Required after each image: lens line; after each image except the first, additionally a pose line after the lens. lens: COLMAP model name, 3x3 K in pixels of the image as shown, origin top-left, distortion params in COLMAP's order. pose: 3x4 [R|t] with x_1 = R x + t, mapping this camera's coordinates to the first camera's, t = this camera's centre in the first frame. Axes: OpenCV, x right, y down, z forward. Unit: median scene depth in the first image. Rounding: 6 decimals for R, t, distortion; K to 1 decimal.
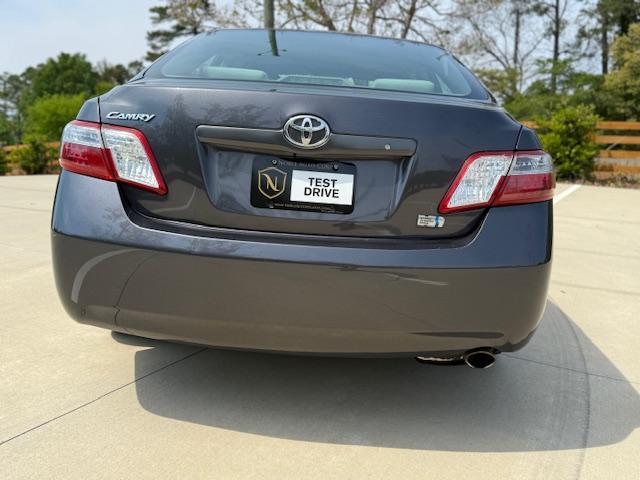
lens RADIAL K [[624.6, 0, 320.0], [0, 624.6, 240.0], [0, 0, 1]] dist [-0.003243, -0.021146]
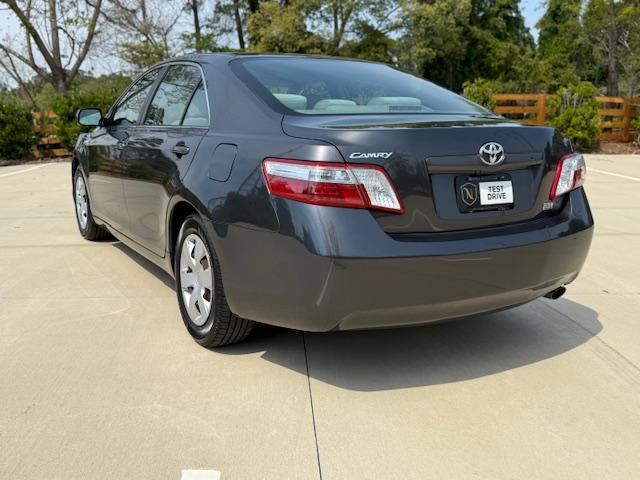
lens RADIAL K [[609.8, 0, 320.0], [0, 609.8, 240.0], [0, 0, 1]] dist [0.185798, -0.368512]
pose [[0.847610, -0.163257, 0.504881, -0.036699], [0.141605, 0.986580, 0.081288, -0.005166], [-0.511376, 0.002593, 0.859353, 0.000360]]
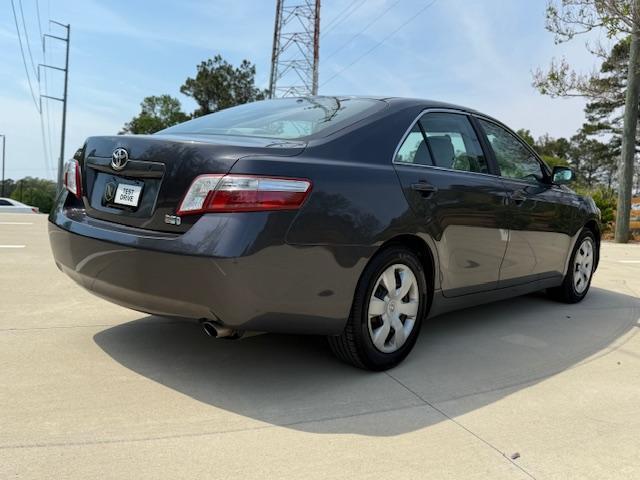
lens RADIAL K [[609.8, 0, 320.0], [0, 609.8, 240.0], [0, 0, 1]] dist [0.185798, -0.368512]
pose [[0.775987, 0.067178, -0.627162, 0.047222], [-0.138272, 0.988244, -0.065228, 0.002171], [0.615407, 0.137335, 0.776153, 0.003909]]
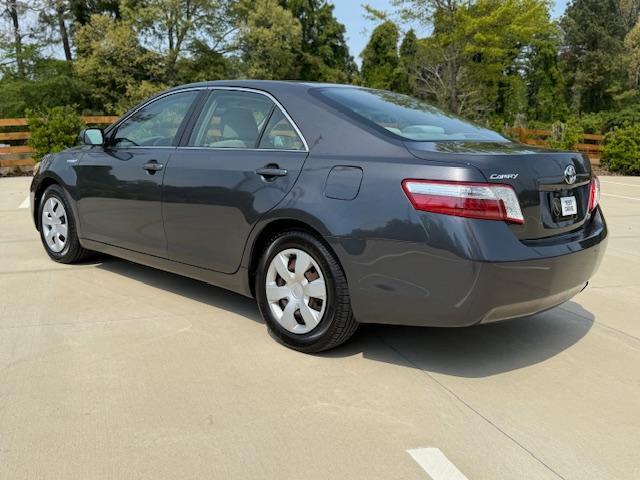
lens RADIAL K [[609.8, 0, 320.0], [0, 609.8, 240.0], [0, 0, 1]] dist [0.041790, -0.021933]
pose [[0.673438, -0.173694, 0.718548, -0.059741], [0.151791, 0.983784, 0.095547, -0.009063], [-0.723492, 0.044725, 0.688883, 0.011454]]
